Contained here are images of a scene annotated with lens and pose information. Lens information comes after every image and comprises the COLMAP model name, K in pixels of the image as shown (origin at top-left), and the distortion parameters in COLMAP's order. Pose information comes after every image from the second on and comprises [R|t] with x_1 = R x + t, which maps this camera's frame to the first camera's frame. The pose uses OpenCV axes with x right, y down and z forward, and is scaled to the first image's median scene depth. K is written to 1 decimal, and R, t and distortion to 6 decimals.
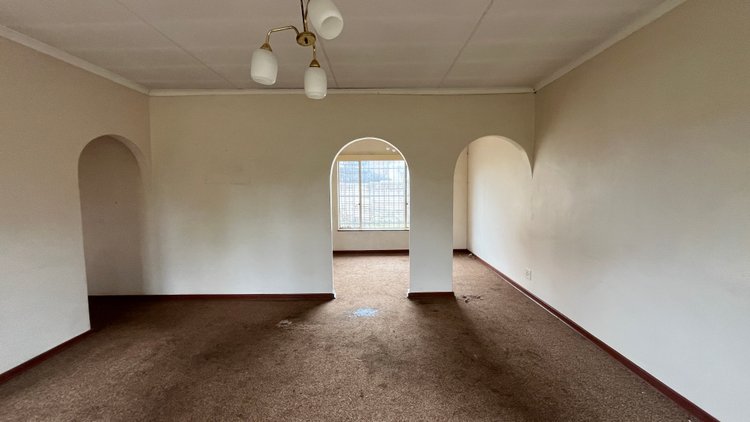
lens RADIAL K [[305.4, 0, 372.4], [0, 305.4, 210.4], [0, 0, 1]] dist [-0.001053, 0.000577]
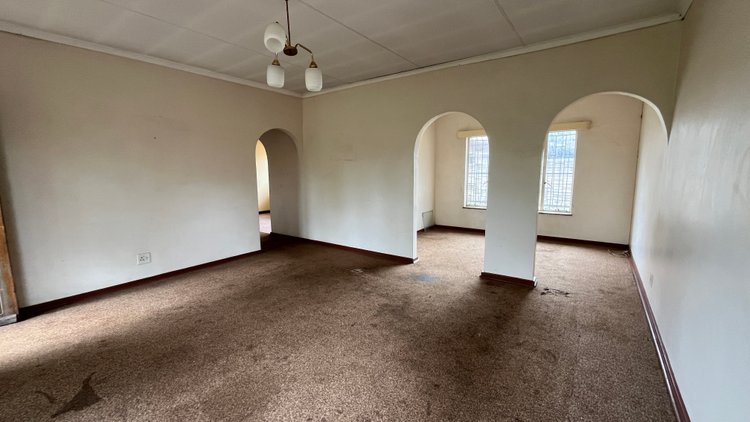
lens RADIAL K [[305.4, 0, 372.4], [0, 305.4, 210.4], [0, 0, 1]] dist [-0.001053, 0.000577]
pose [[0.806813, 0.082366, -0.585037, 0.467681], [-0.044693, 0.995906, 0.078576, 0.019868], [0.589114, -0.037249, 0.807191, 0.029473]]
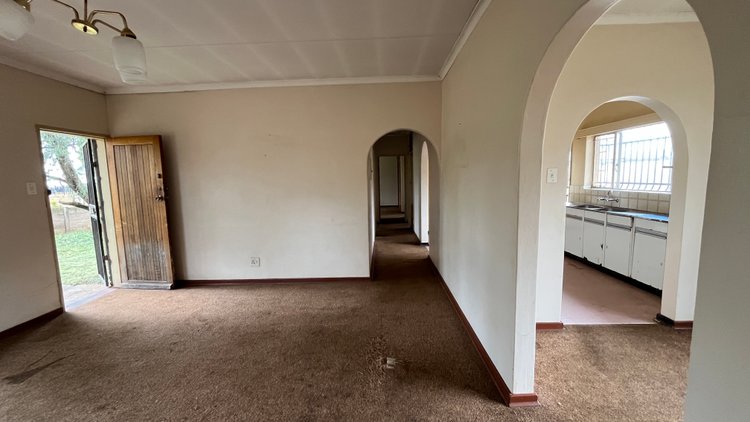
lens RADIAL K [[305.4, 0, 372.4], [0, 305.4, 210.4], [0, 0, 1]] dist [-0.001053, 0.000577]
pose [[-0.029006, 0.120501, -0.992289, 0.377862], [-0.048119, 0.991388, 0.121798, -0.071898], [0.998420, 0.051281, -0.022957, 0.943662]]
